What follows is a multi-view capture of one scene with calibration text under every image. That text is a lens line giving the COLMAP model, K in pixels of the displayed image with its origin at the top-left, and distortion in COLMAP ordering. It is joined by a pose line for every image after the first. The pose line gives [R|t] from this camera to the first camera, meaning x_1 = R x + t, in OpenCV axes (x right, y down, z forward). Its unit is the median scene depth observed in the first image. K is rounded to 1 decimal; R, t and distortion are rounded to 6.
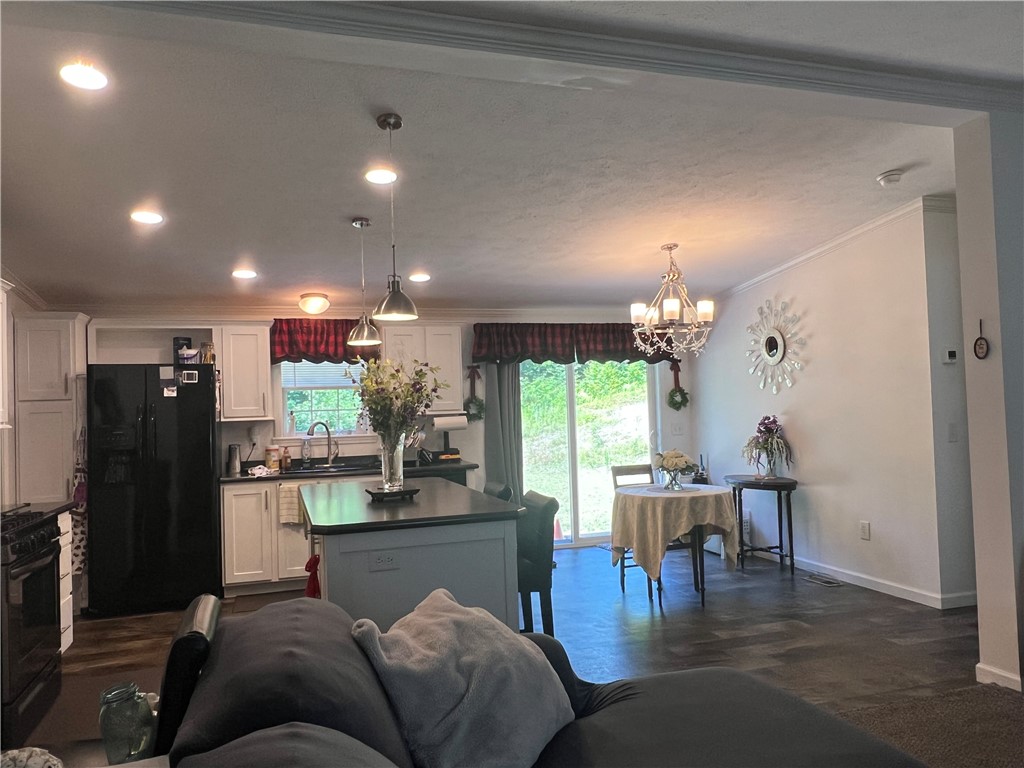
lens RADIAL K [[722.7, 0, 508.0], [0, 722.7, 389.1], [0, 0, 1]] dist [0.001530, 0.000551]
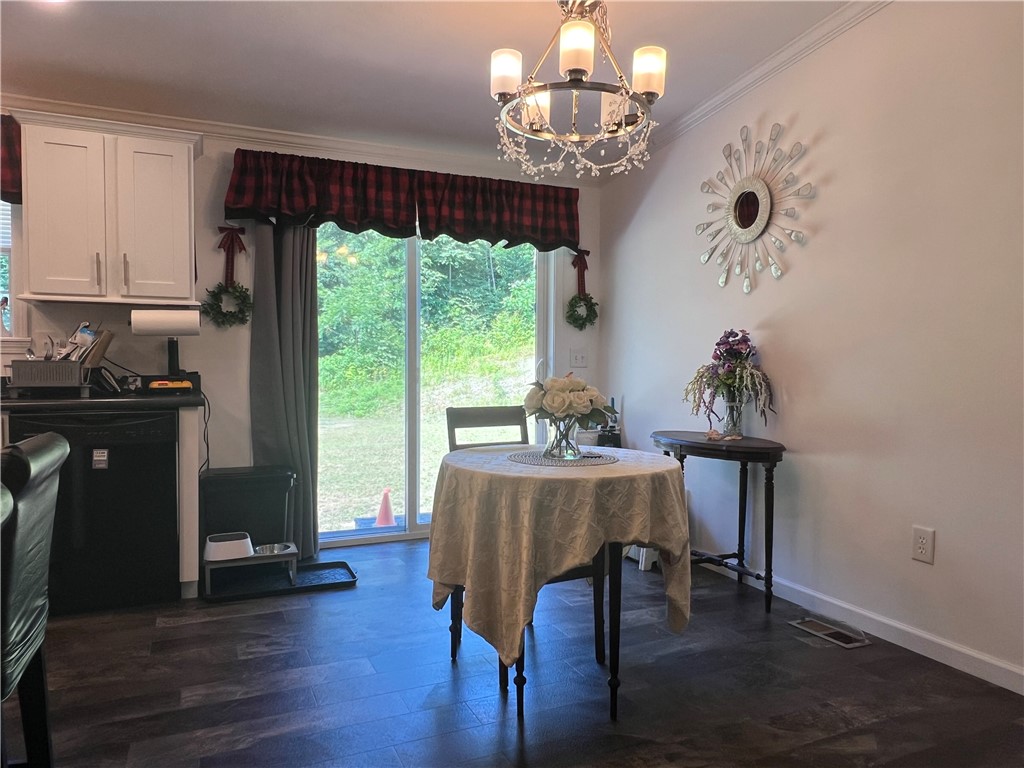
lens RADIAL K [[683.6, 0, 513.3], [0, 683.6, 387.1], [0, 0, 1]] dist [0.004335, -0.009840]
pose [[0.990712, 0.034814, 0.131443, 0.116874], [-0.042829, 0.997359, 0.058655, 0.057678], [-0.129053, -0.063740, 0.989587, 0.482896]]
